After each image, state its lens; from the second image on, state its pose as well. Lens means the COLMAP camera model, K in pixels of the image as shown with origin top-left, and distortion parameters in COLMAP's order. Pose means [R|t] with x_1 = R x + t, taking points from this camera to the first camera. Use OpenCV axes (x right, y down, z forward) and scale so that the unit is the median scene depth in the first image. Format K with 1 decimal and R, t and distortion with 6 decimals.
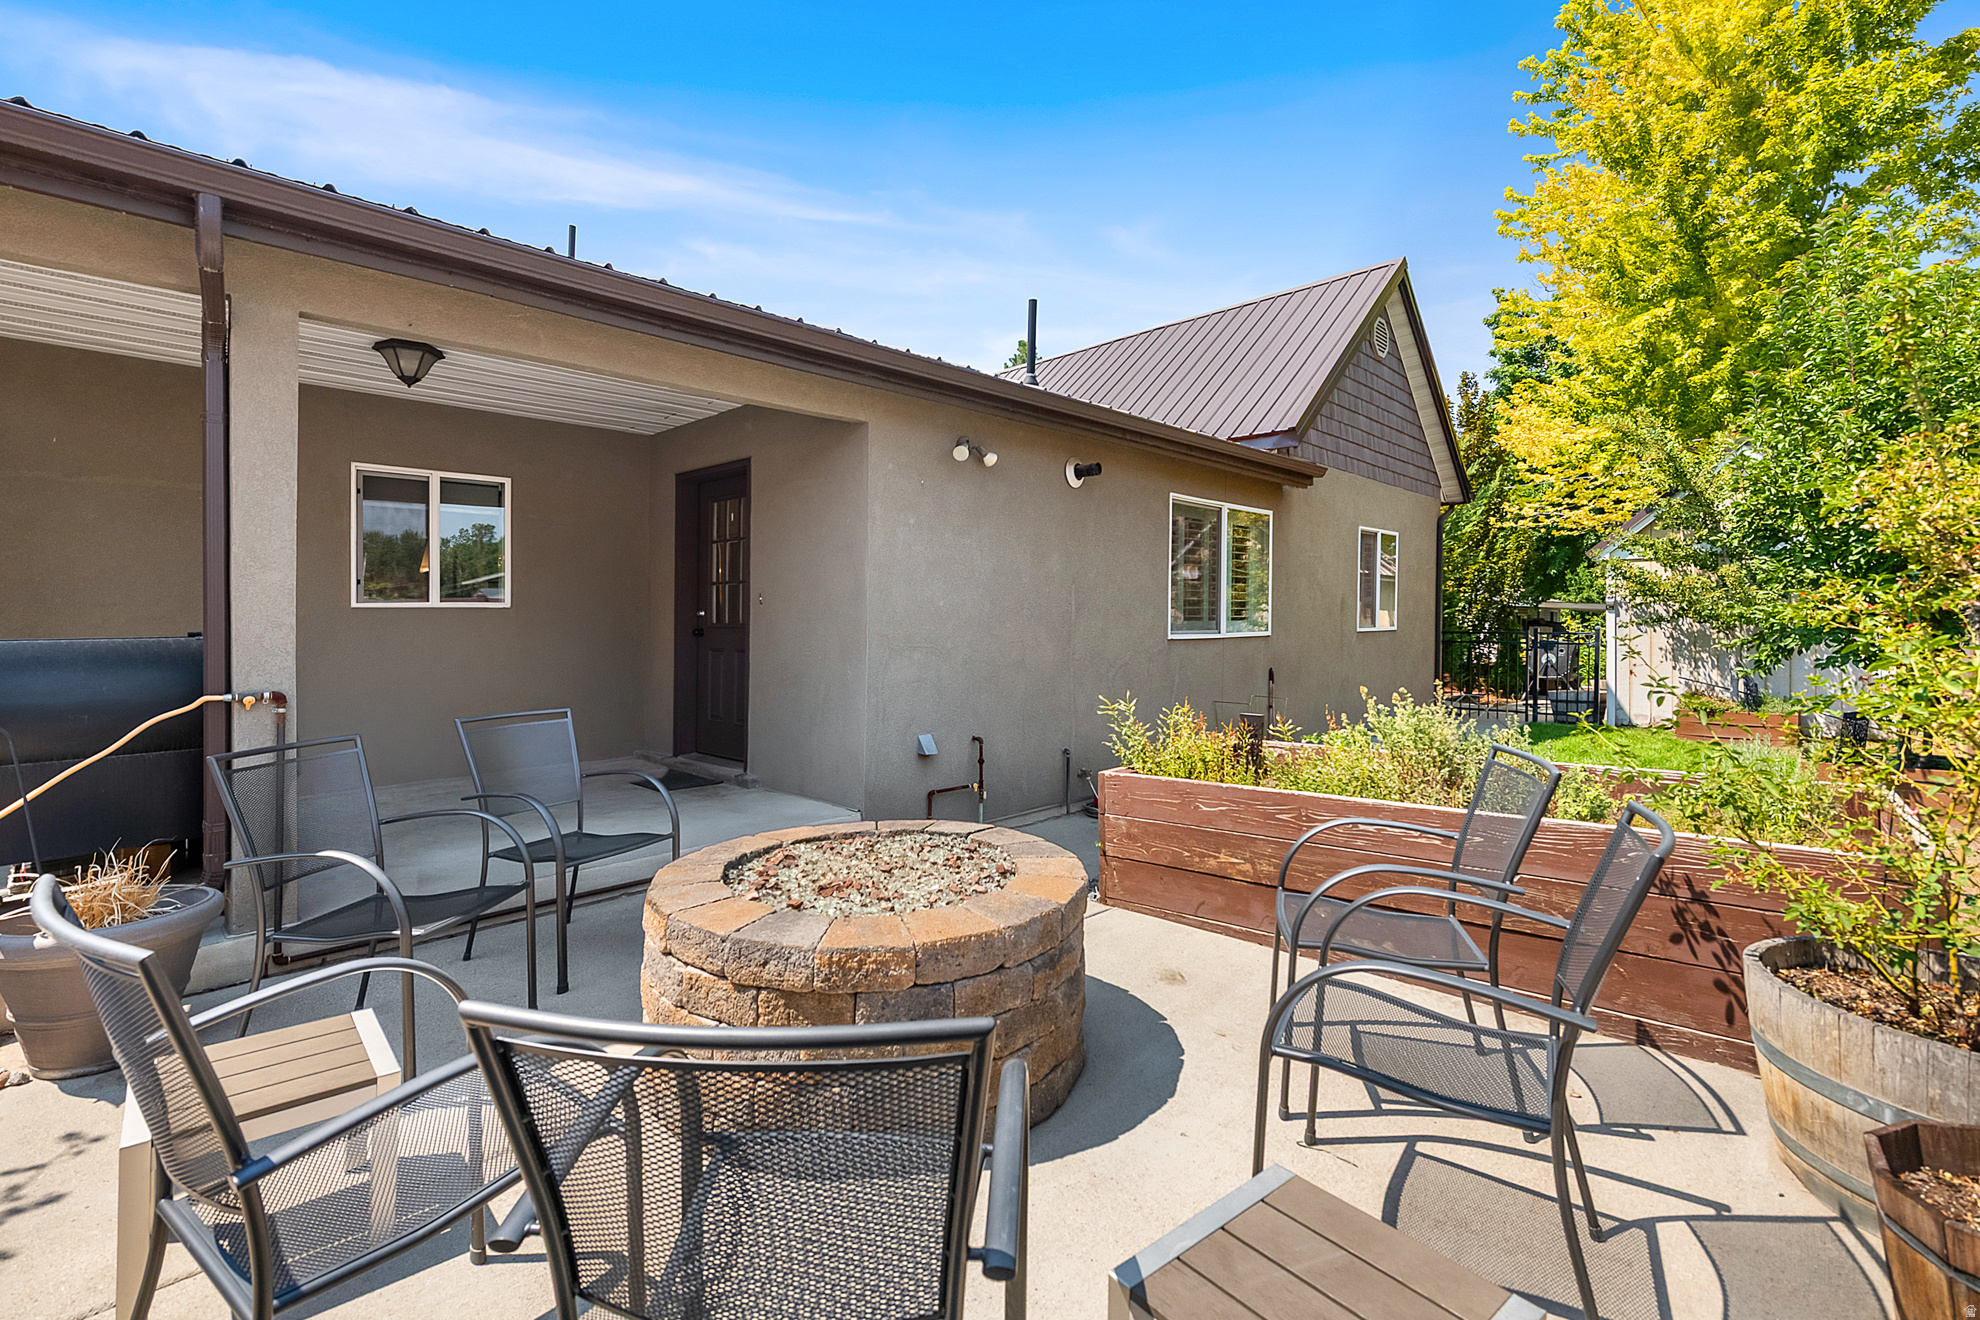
lens RADIAL K [[889.4, 0, 990.7], [0, 889.4, 662.3], [0, 0, 1]] dist [-0.001896, -0.000236]
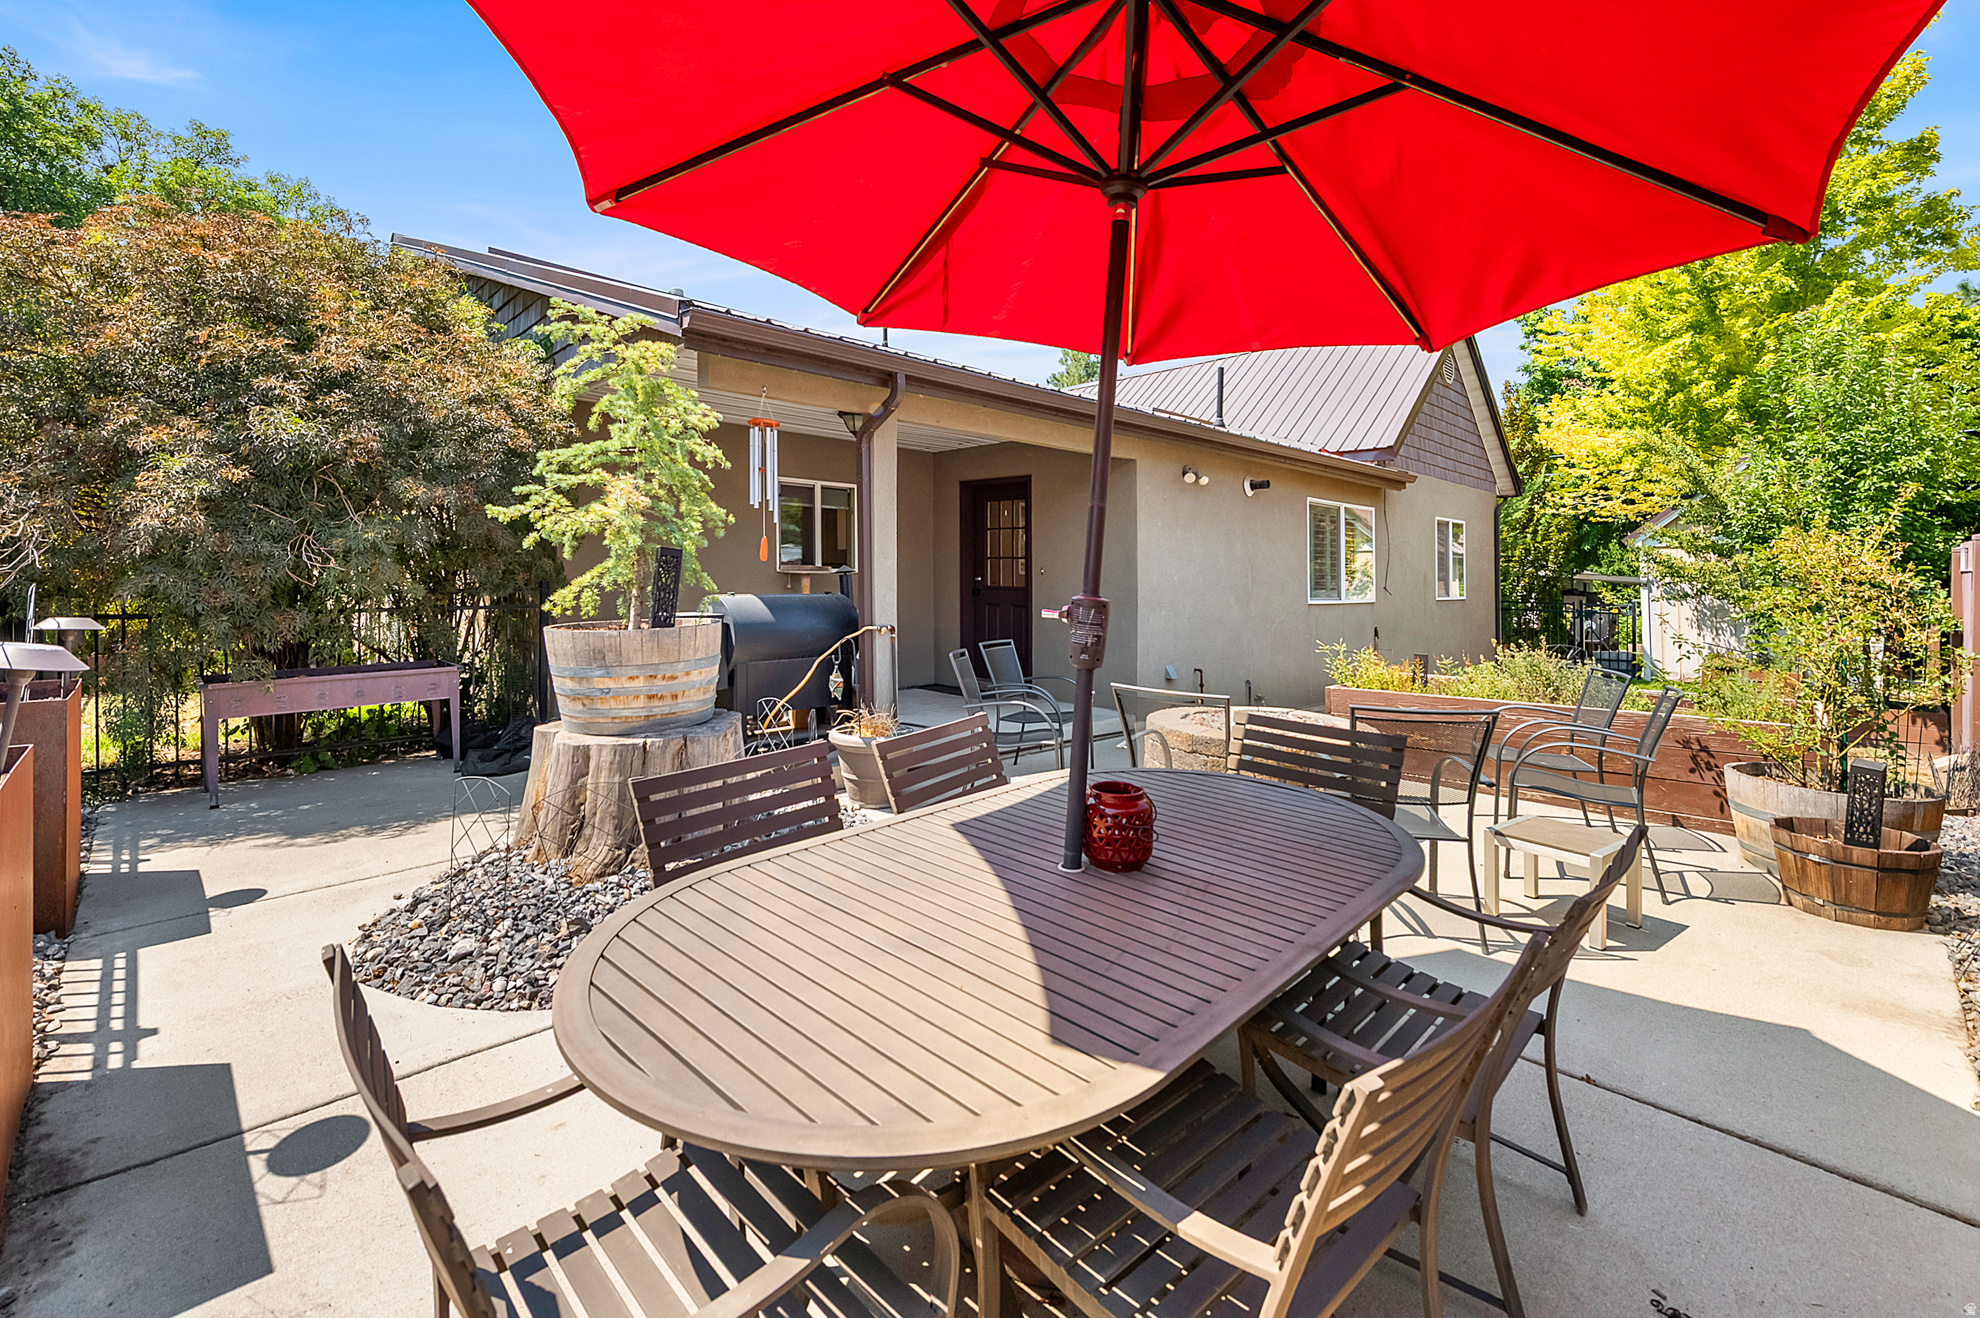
lens RADIAL K [[834.9, 0, 974.7], [0, 834.9, 562.5], [0, 0, 1]] dist [-0.004180, -0.000539]
pose [[0.997684, 0.018445, -0.065477, -0.158233], [-0.022623, 0.997716, -0.063655, 0.002516], [0.064153, 0.064989, 0.995822, -0.218048]]
